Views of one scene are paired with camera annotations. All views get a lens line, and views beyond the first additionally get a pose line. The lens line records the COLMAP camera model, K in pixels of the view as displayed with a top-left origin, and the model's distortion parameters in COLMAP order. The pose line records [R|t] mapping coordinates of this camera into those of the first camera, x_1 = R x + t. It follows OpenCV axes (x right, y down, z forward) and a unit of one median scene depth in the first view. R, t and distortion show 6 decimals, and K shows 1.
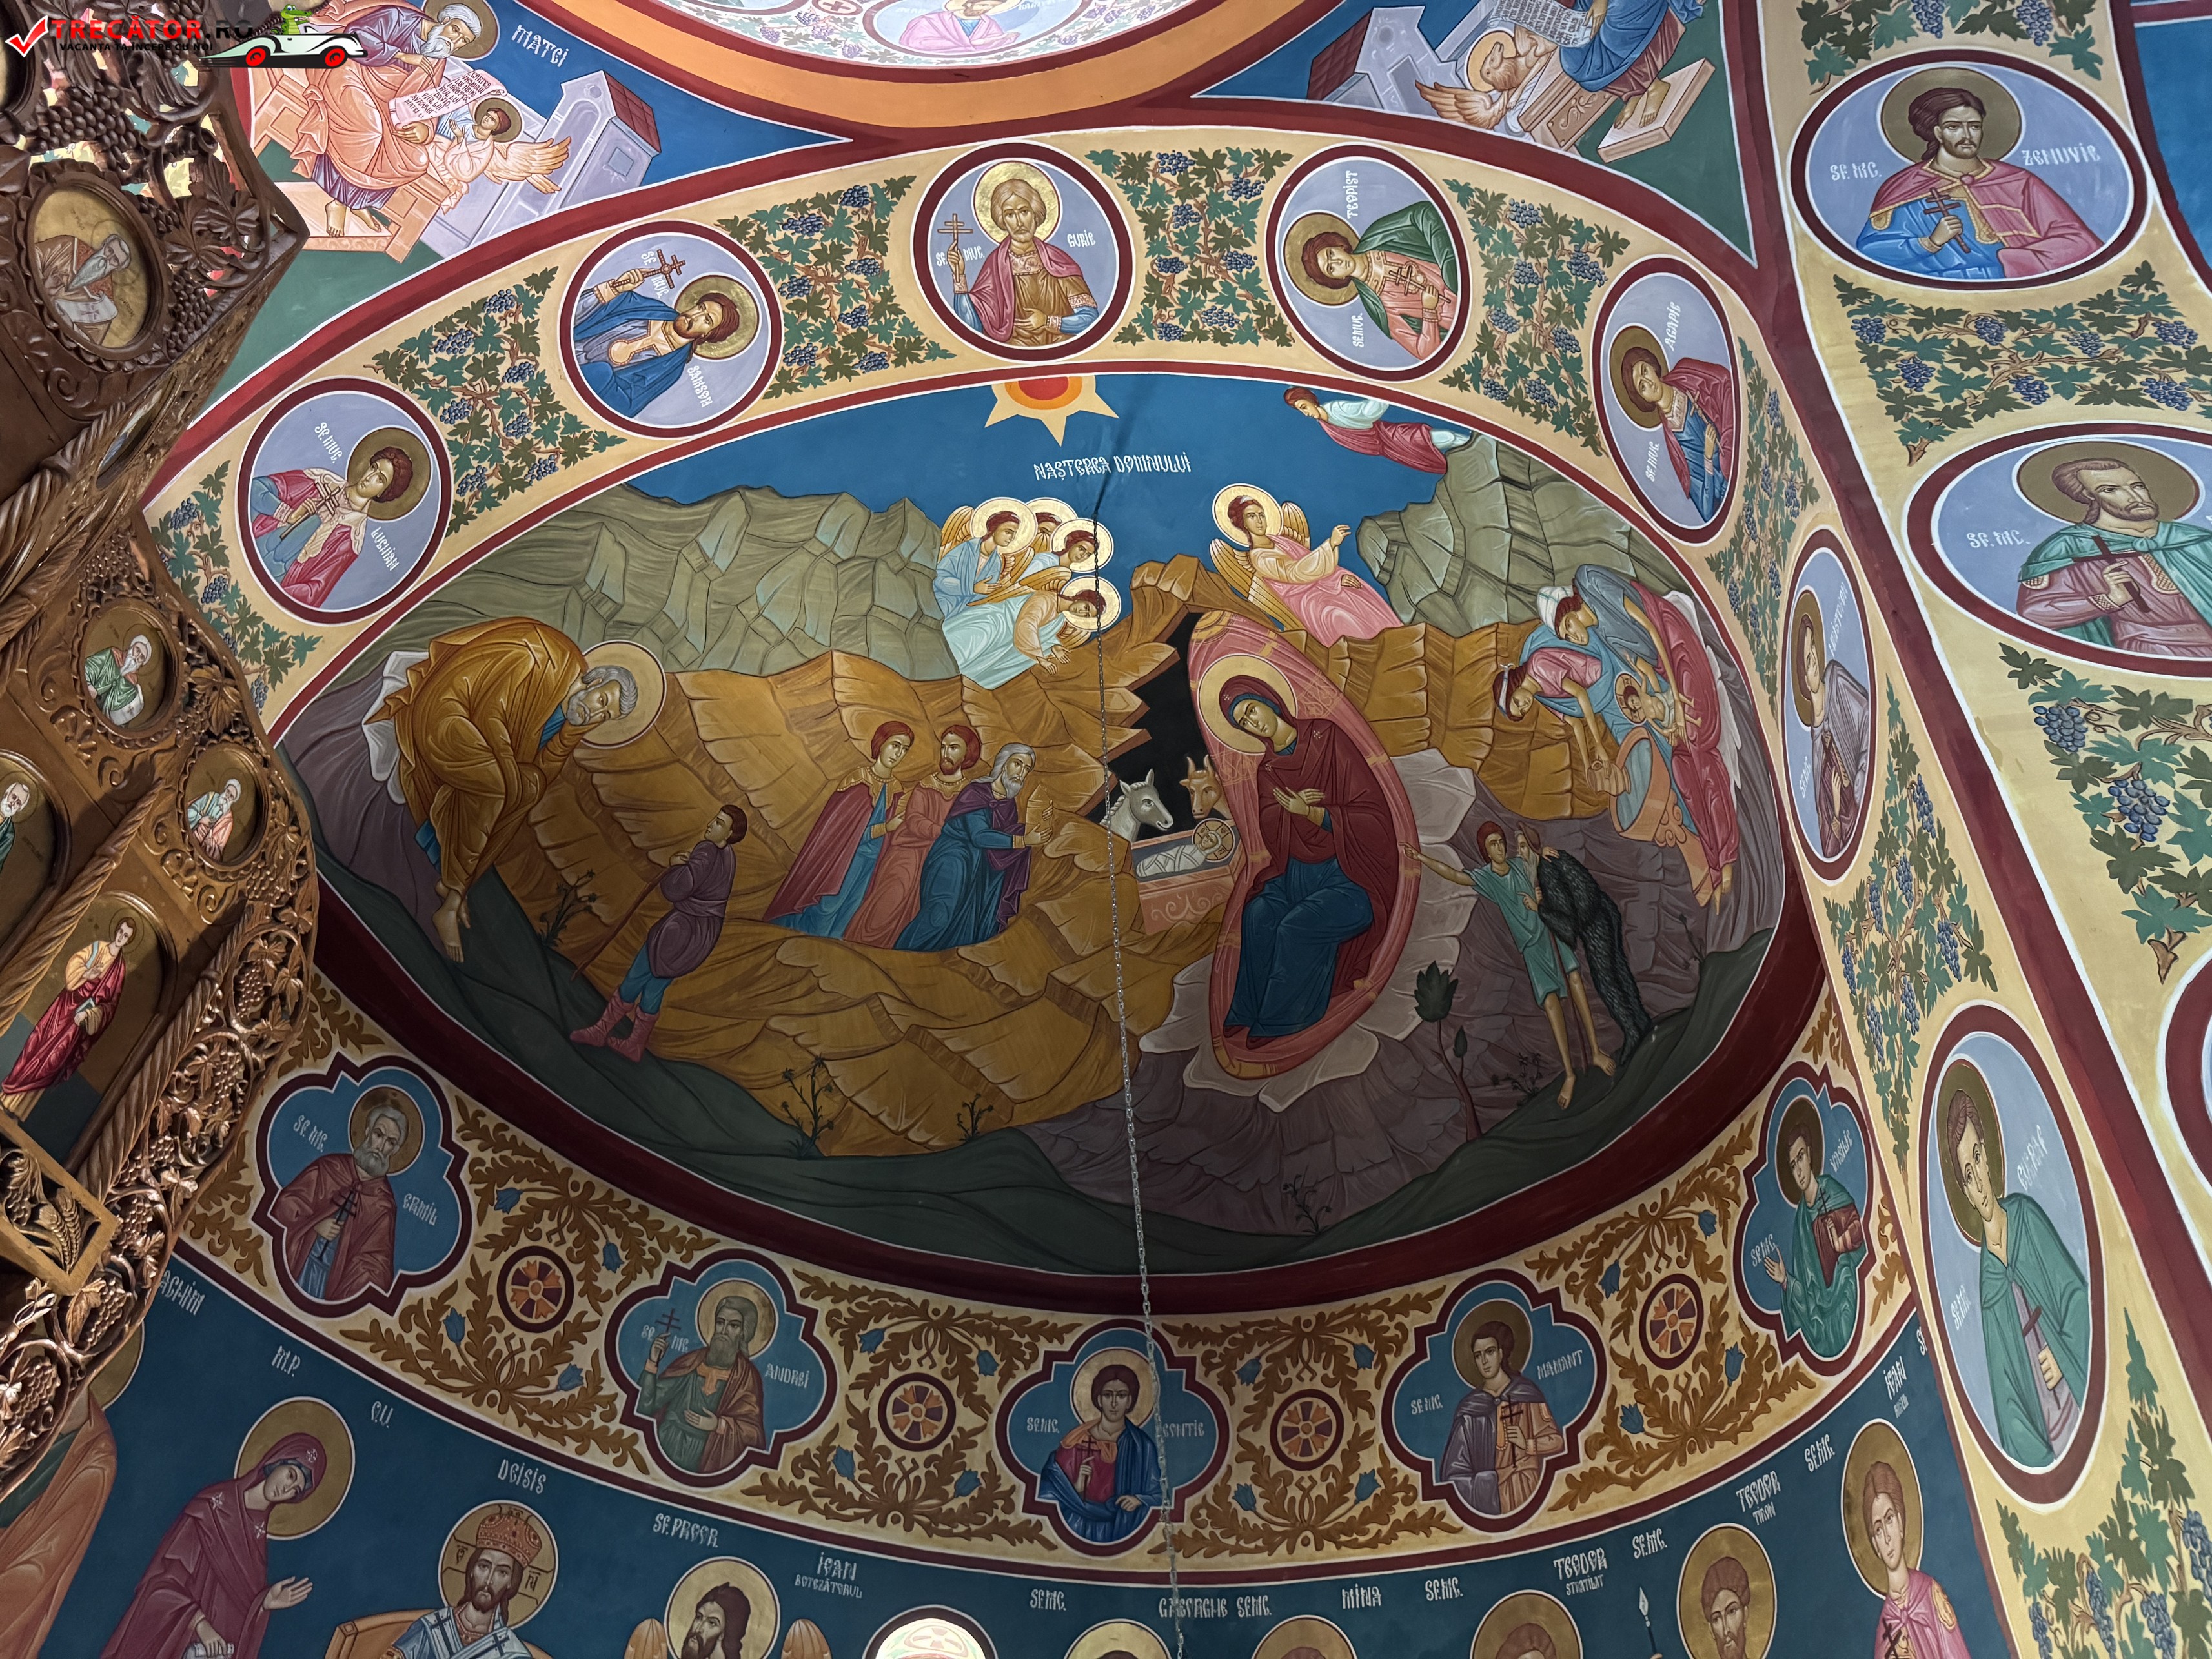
lens RADIAL K [[1554.3, 0, 1106.0], [0, 1554.3, 829.5], [0, 0, 1]] dist [0.061305, -0.077266]
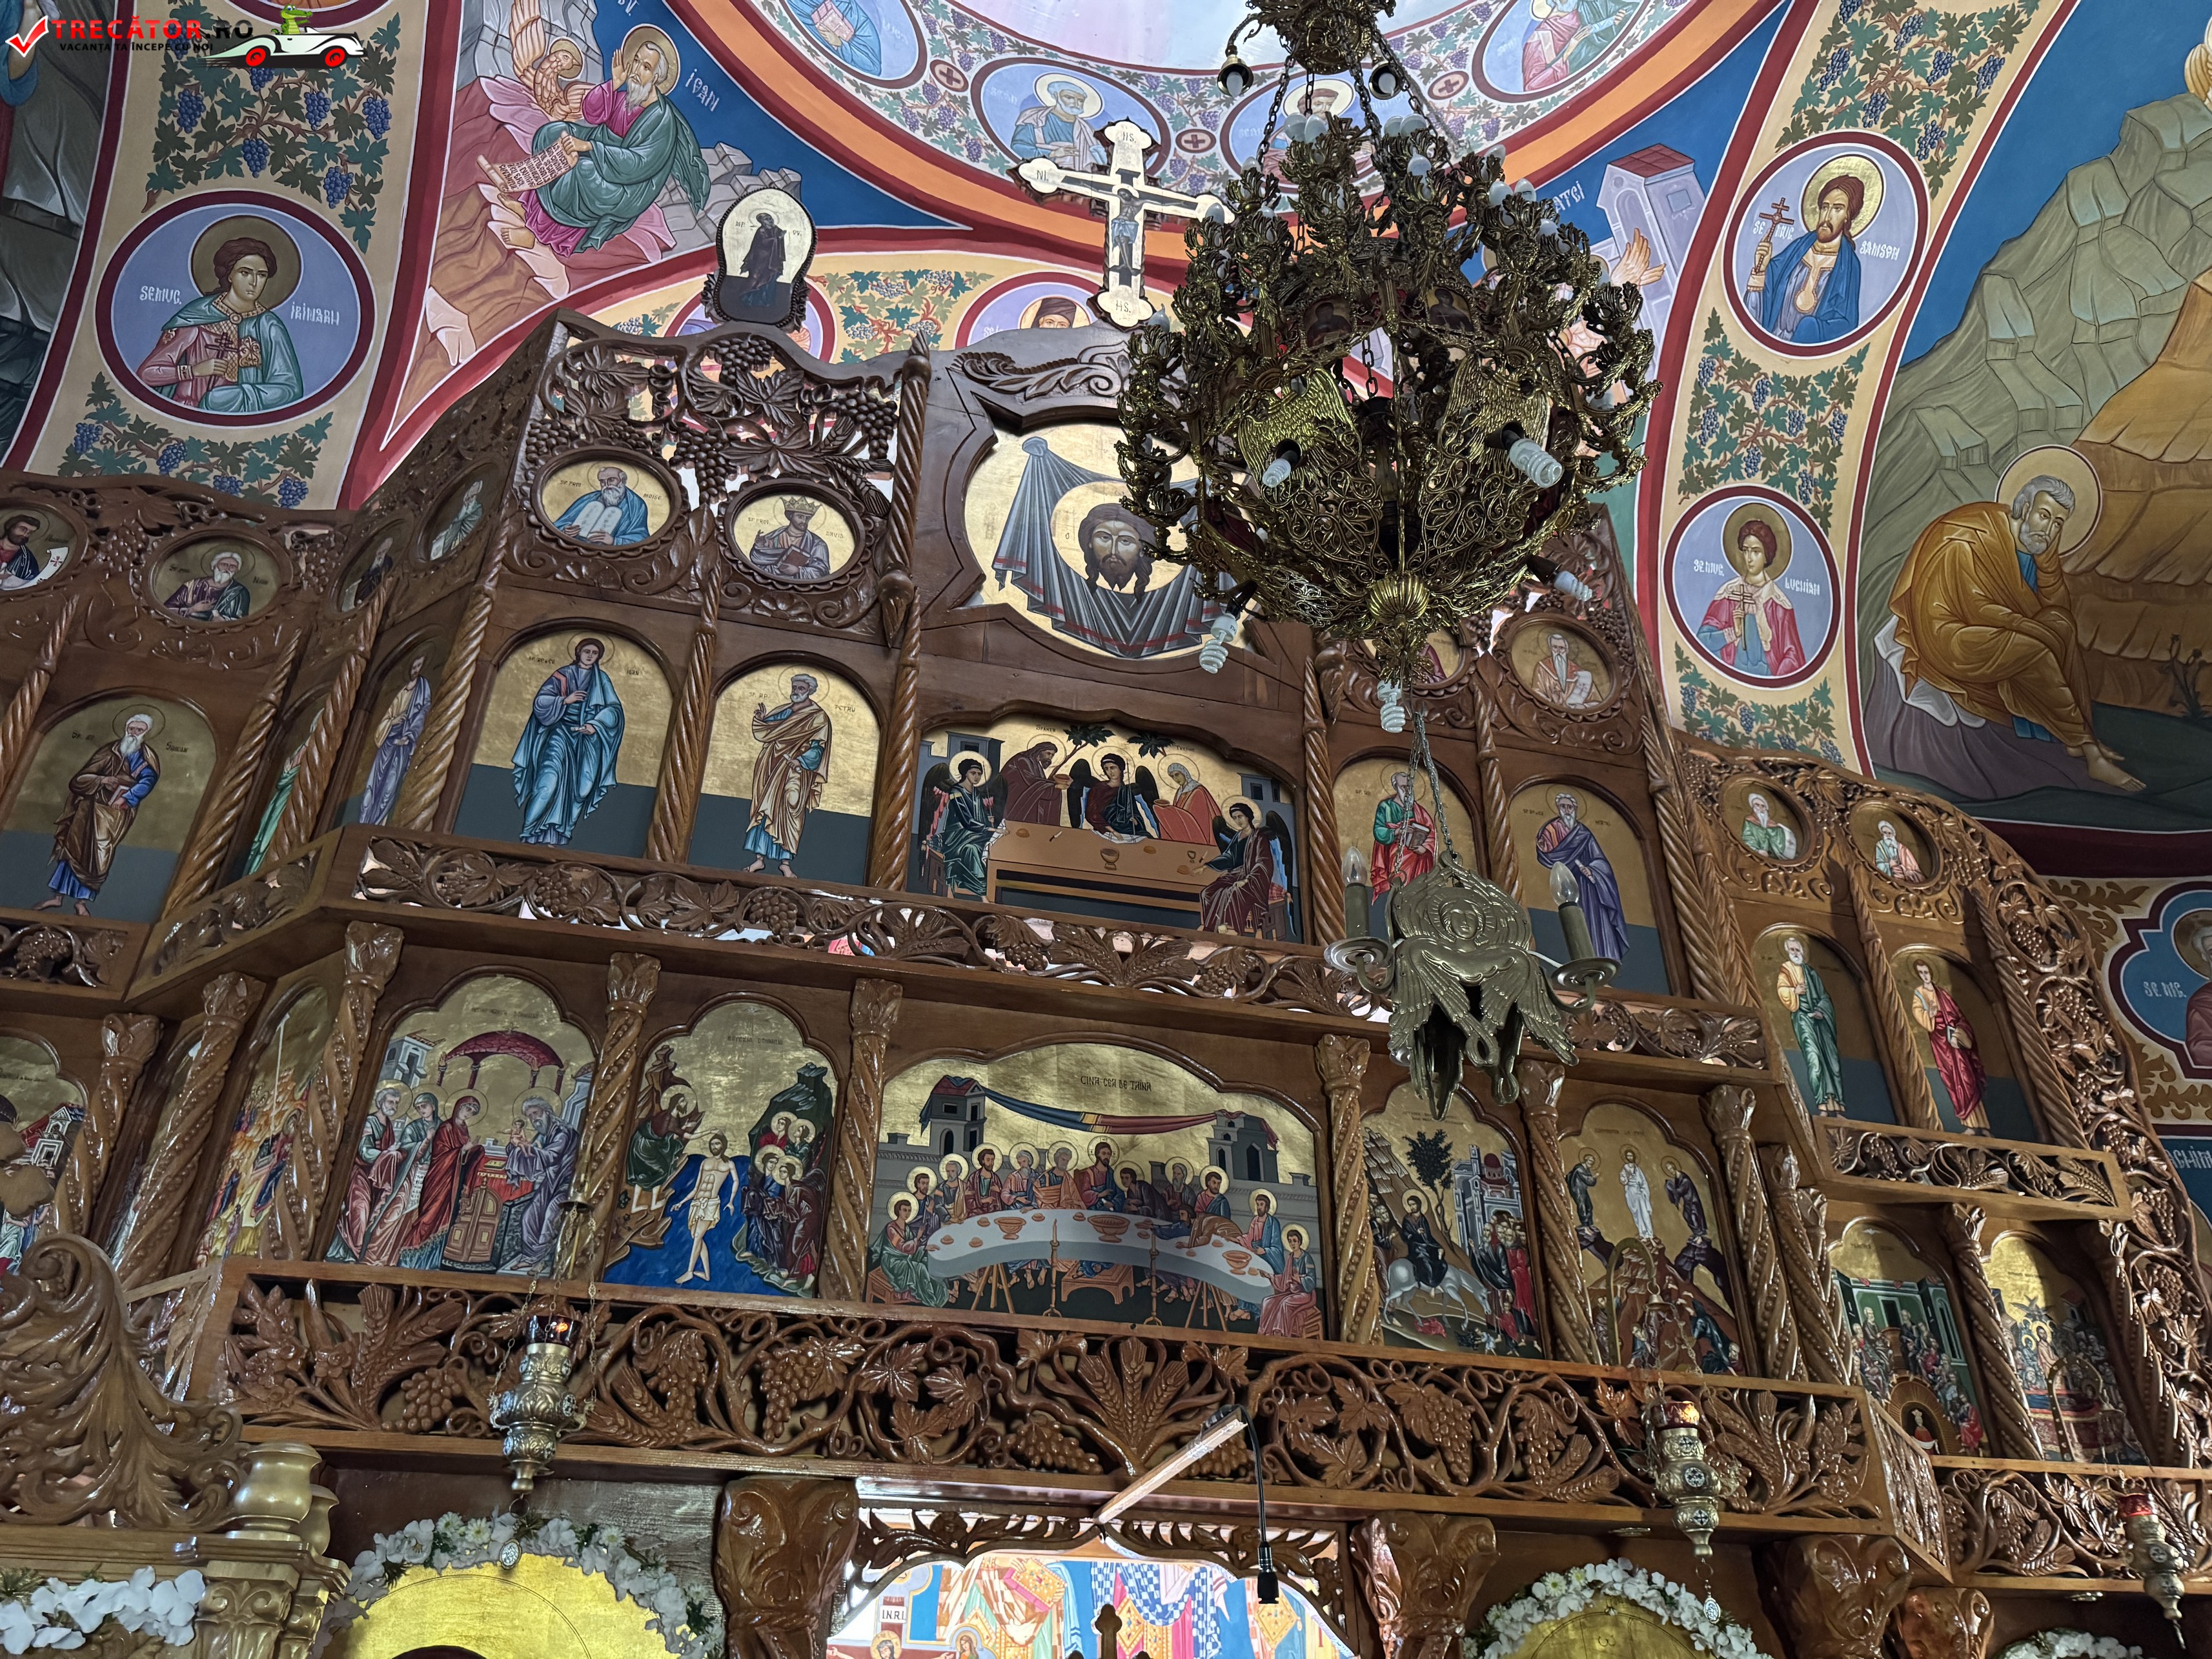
lens RADIAL K [[1563.6, 0, 1102.6], [0, 1563.6, 833.7], [0, 0, 1]] dist [0.038066, -0.050046]
pose [[0.360879, -0.577228, -0.732513, 0.090122], [0.663744, 0.710723, -0.233058, -0.113475], [0.655141, -0.402095, 0.639616, -0.137952]]
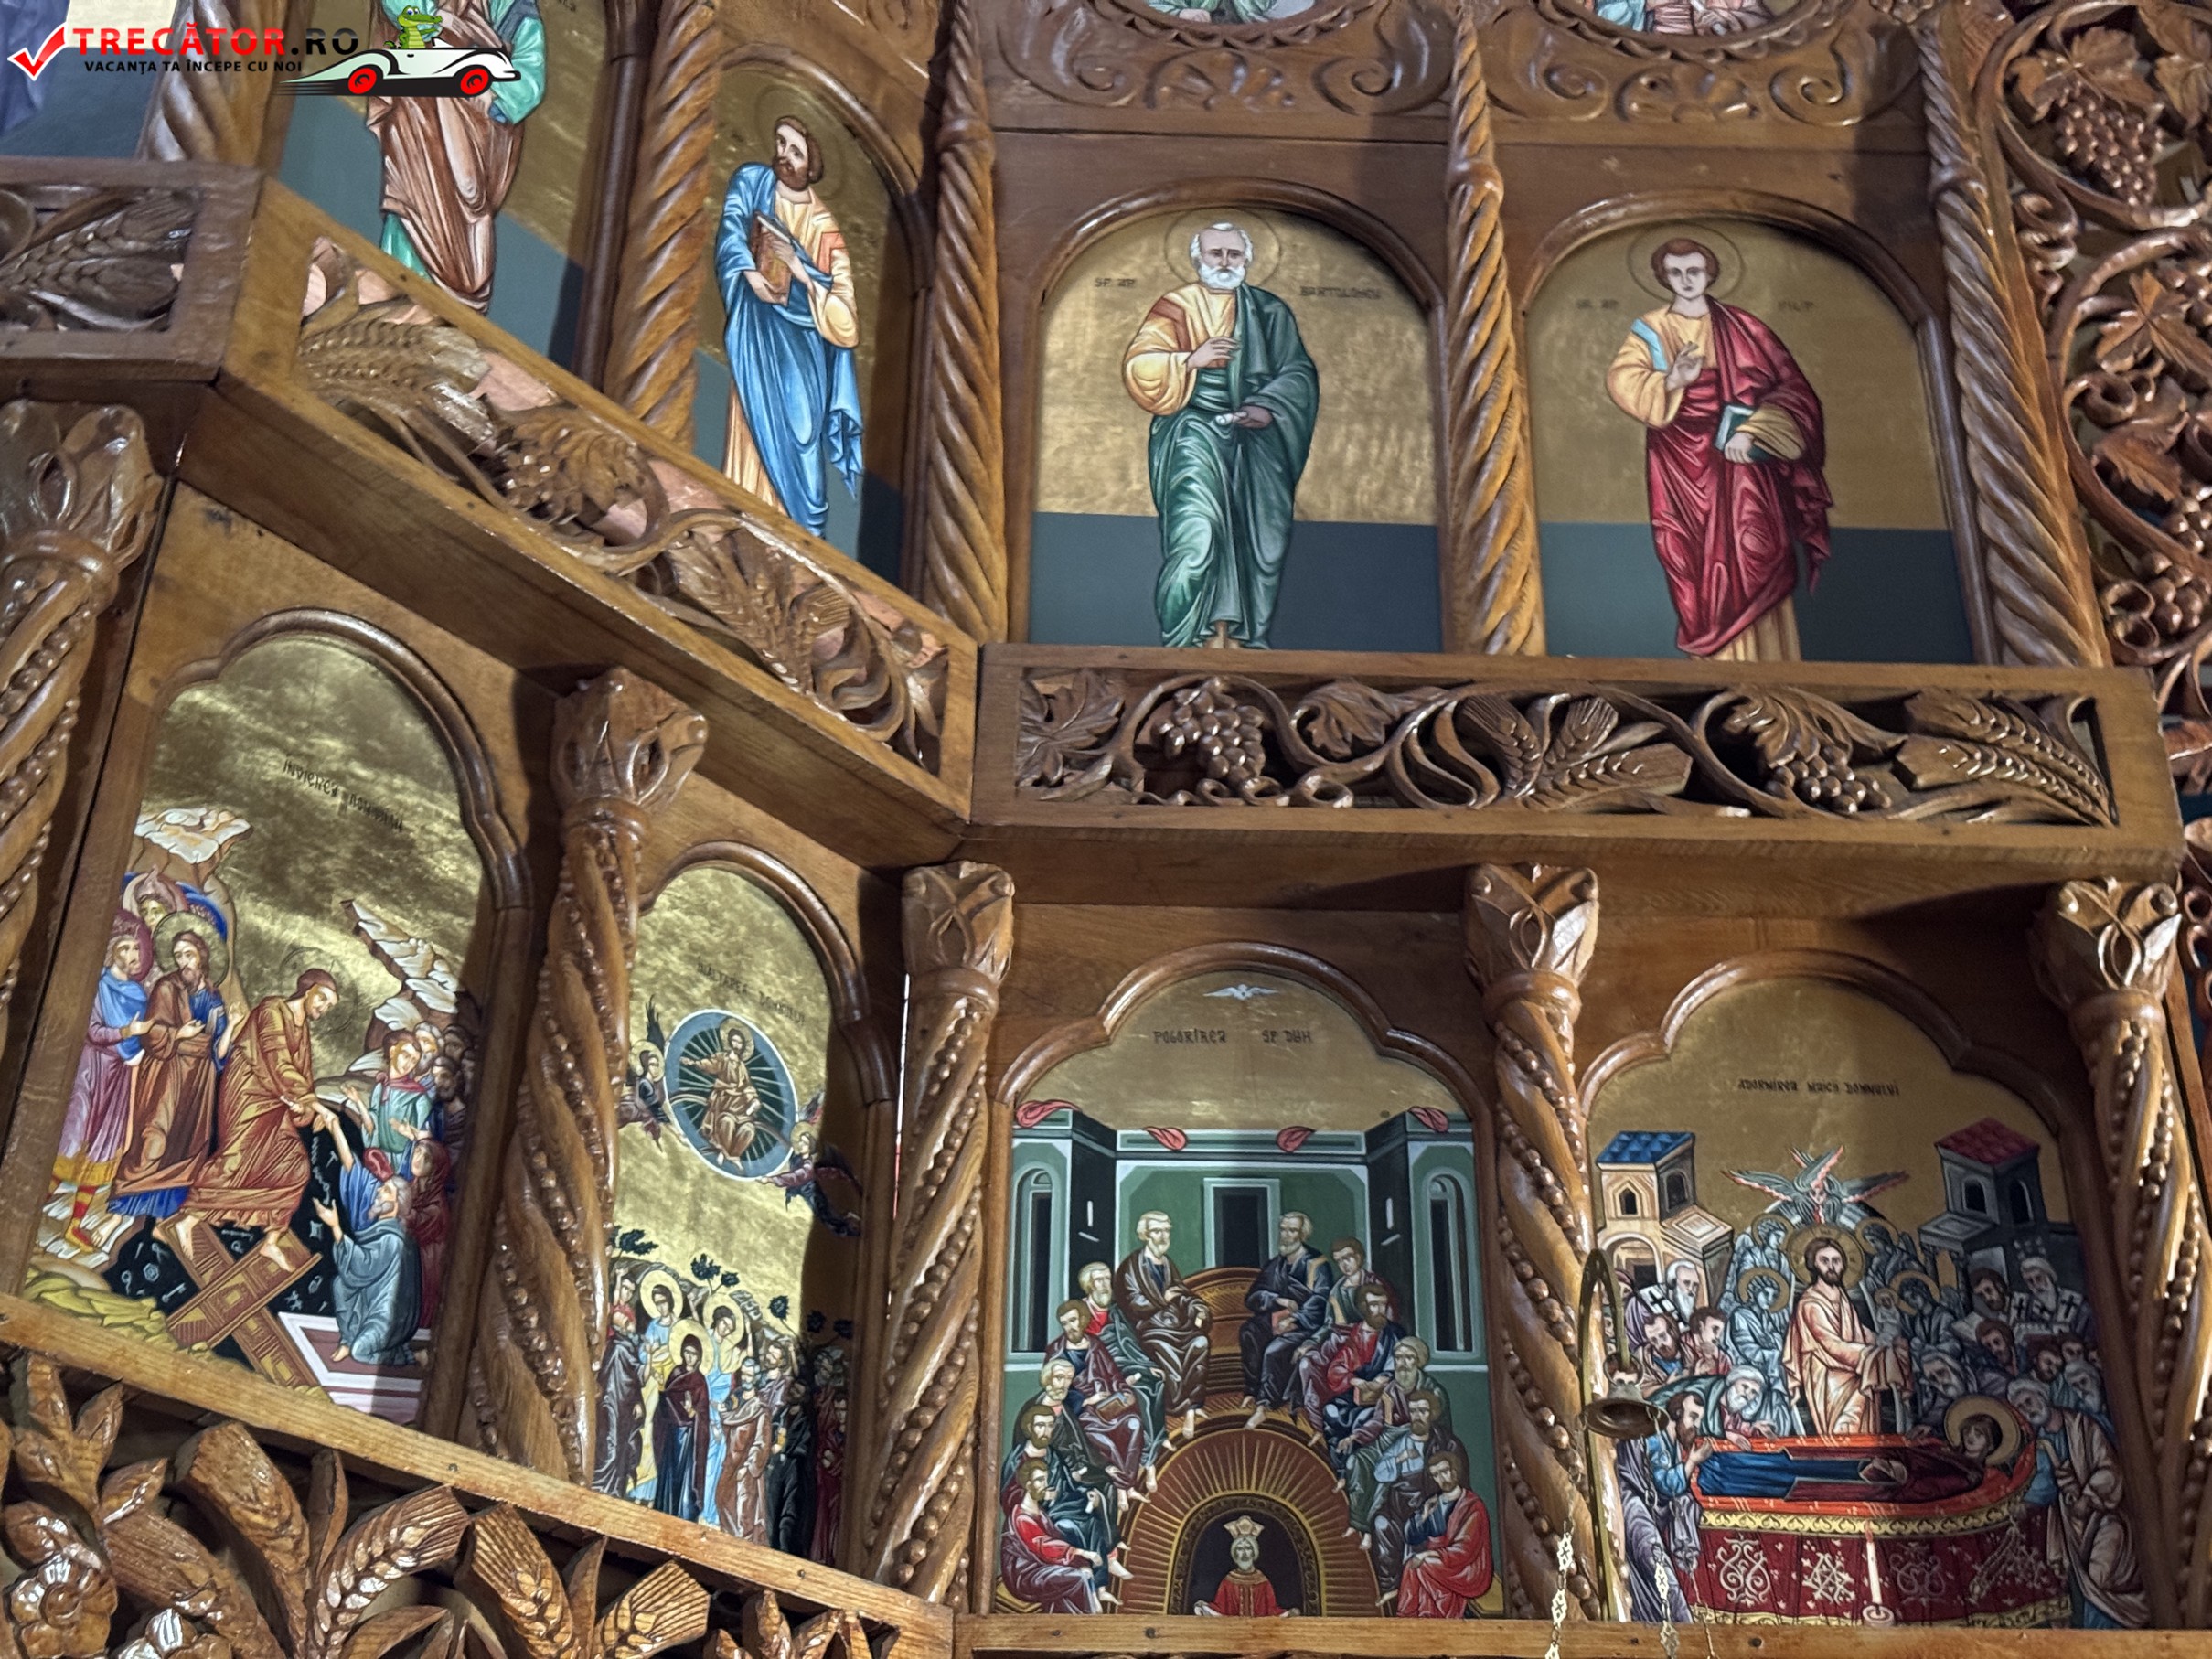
lens RADIAL K [[3098.9, 0, 1106.0], [0, 3098.9, 829.5], [0, 0, 1]] dist [0.139650, -0.028852]
pose [[0.120872, -0.636090, -0.762089, -0.086208], [0.682372, 0.610811, -0.401595, 0.277202], [0.720943, -0.471487, 0.507879, 0.303222]]
